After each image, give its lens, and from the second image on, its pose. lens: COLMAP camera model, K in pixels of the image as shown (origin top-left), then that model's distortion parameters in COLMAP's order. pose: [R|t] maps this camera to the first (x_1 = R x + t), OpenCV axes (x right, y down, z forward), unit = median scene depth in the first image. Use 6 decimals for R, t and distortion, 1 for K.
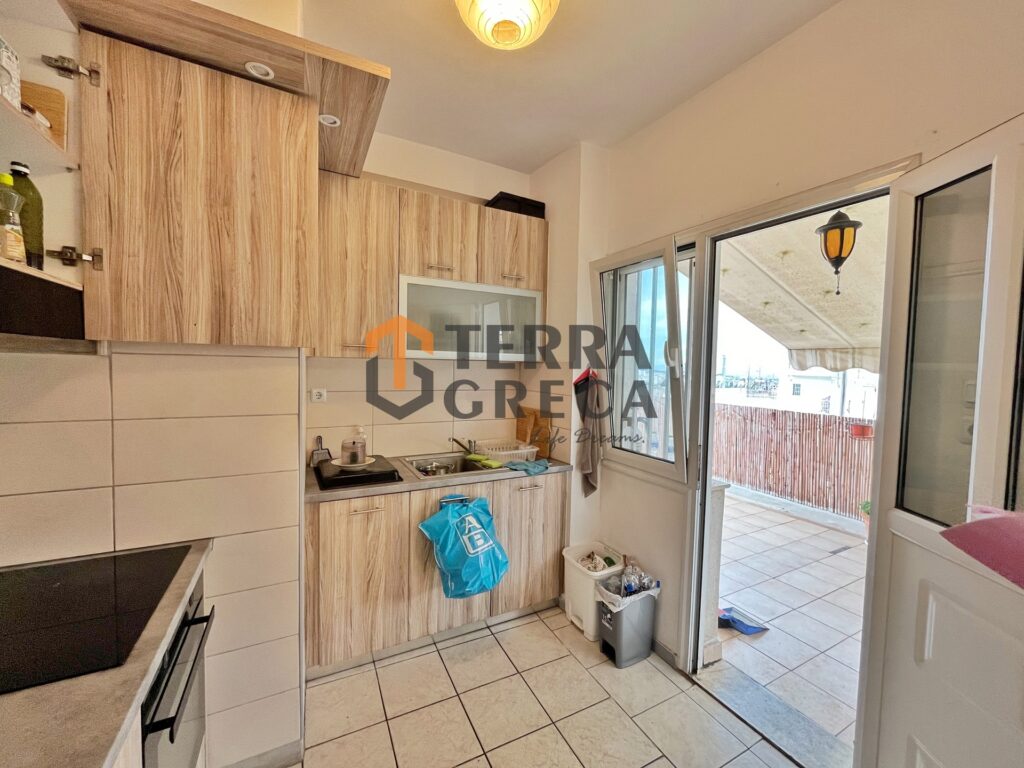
lens RADIAL K [[417.6, 0, 522.3], [0, 417.6, 382.3], [0, 0, 1]] dist [-0.000591, -0.000567]
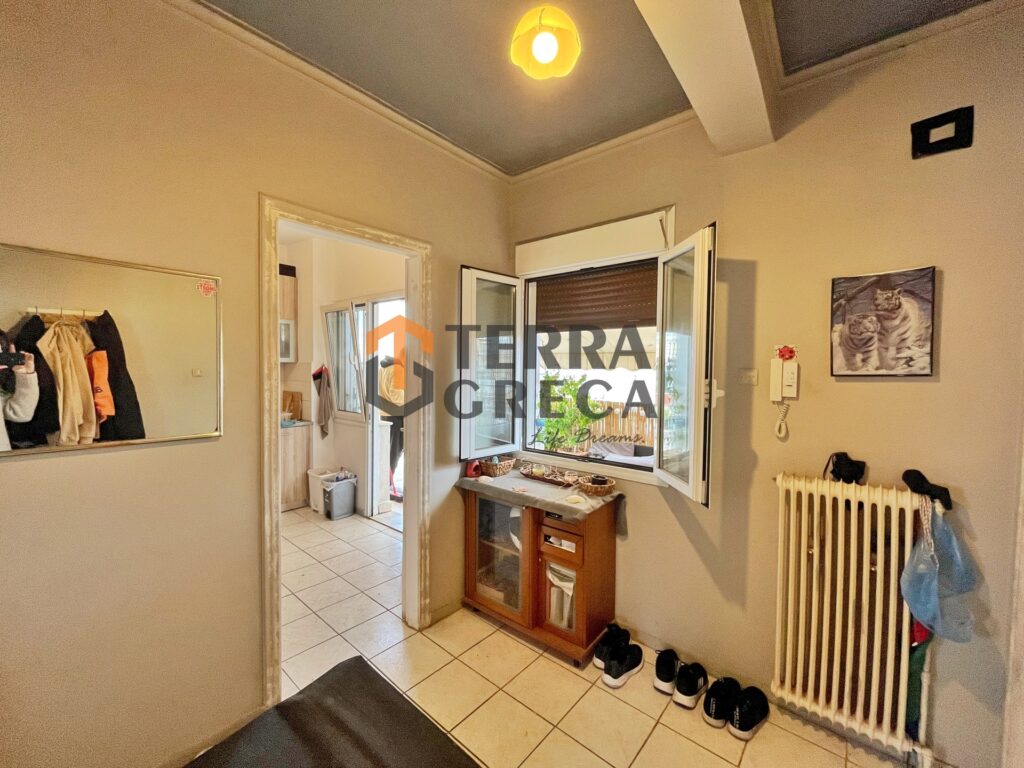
lens RADIAL K [[415.2, 0, 514.8], [0, 415.2, 381.9], [0, 0, 1]] dist [-0.001808, -0.000450]
pose [[0.930212, -0.022823, 0.366313, 0.325130], [0.023057, 0.999727, 0.003738, 0.054597], [-0.366298, 0.004969, 0.930484, -1.097273]]
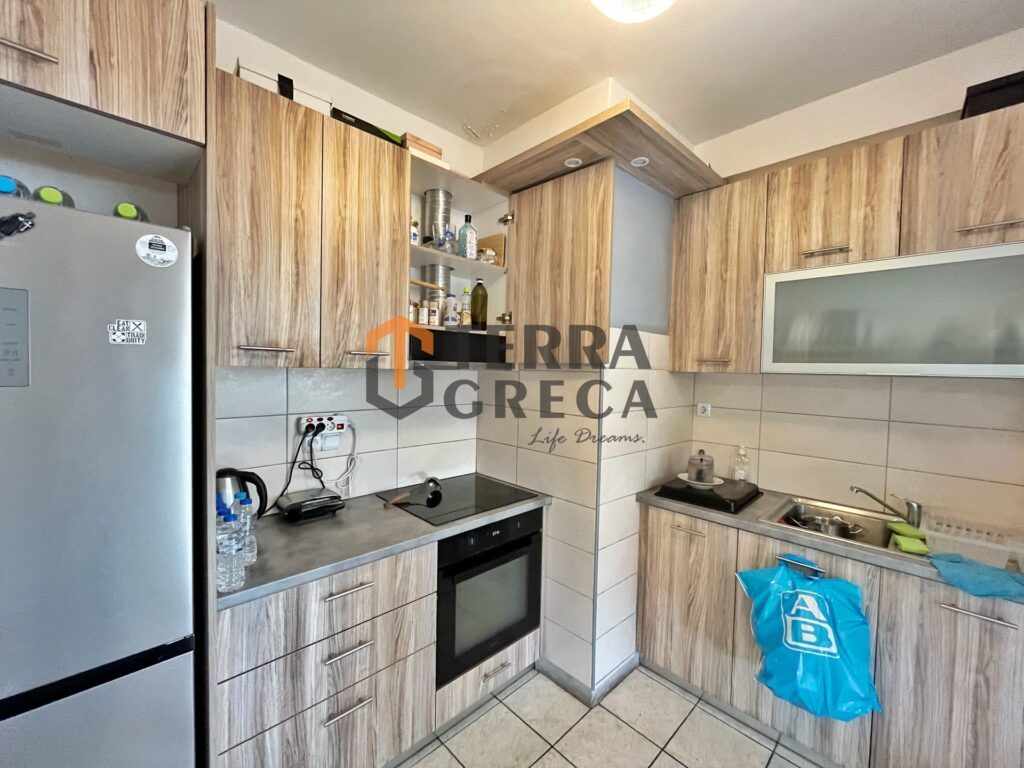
lens RADIAL K [[415.2, 0, 514.8], [0, 415.2, 381.9], [0, 0, 1]] dist [-0.001808, -0.000450]
pose [[0.271858, 0.014085, -0.962234, 0.409324], [-0.057765, 0.998329, -0.001707, -0.010135], [0.960602, 0.056048, 0.272217, 0.310975]]
